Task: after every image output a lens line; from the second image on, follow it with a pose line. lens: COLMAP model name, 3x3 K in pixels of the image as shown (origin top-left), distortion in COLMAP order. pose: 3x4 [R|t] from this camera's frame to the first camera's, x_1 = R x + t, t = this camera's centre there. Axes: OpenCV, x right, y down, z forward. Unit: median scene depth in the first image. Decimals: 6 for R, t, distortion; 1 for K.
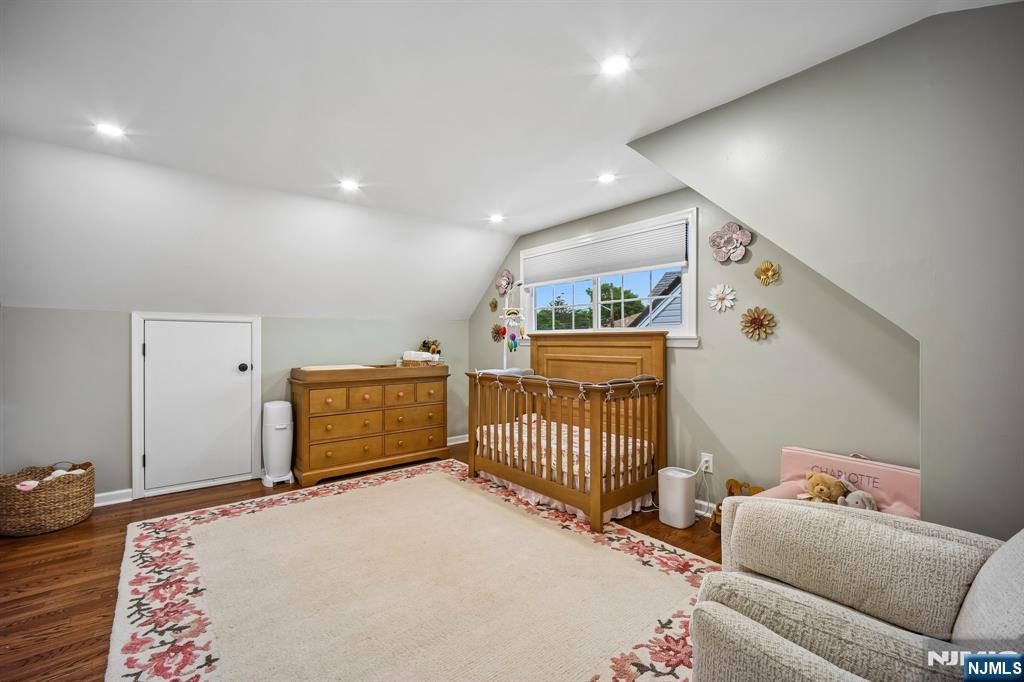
lens RADIAL K [[432.0, 0, 511.9], [0, 432.0, 335.2], [0, 0, 1]] dist [-0.011188, -0.000487]
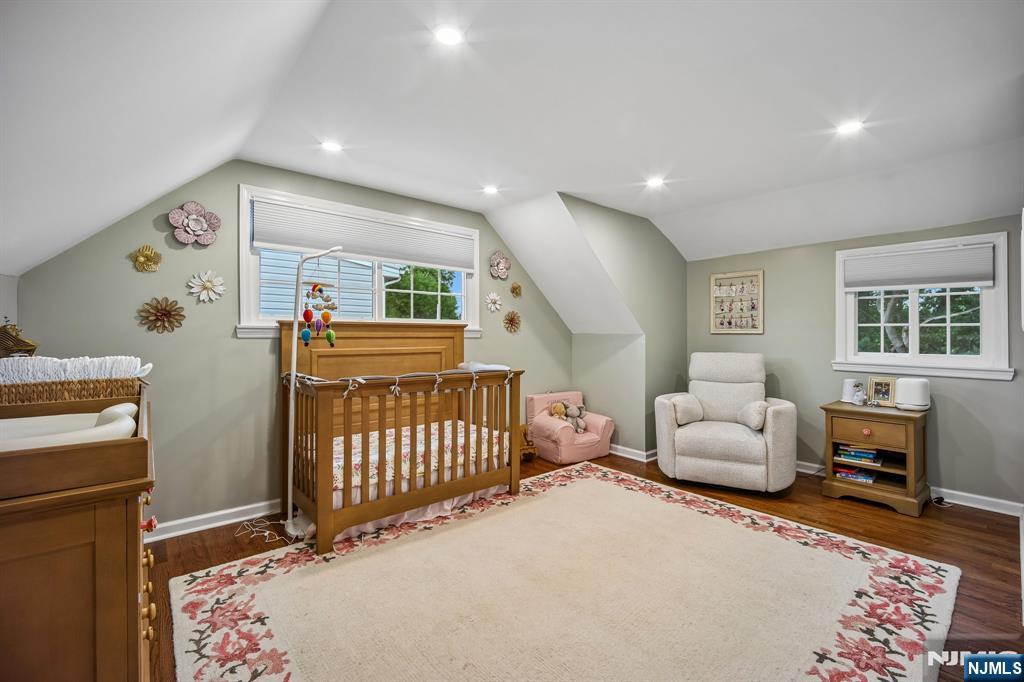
lens RADIAL K [[411.0, 0, 512.0], [0, 411.0, 341.0], [0, 0, 1]] dist [-0.024272, -0.000361]
pose [[0.005161, -0.009013, 0.999946, -0.753084], [-0.012821, 0.999877, 0.009079, 0.023861], [-0.999904, -0.012867, 0.005045, 0.826683]]
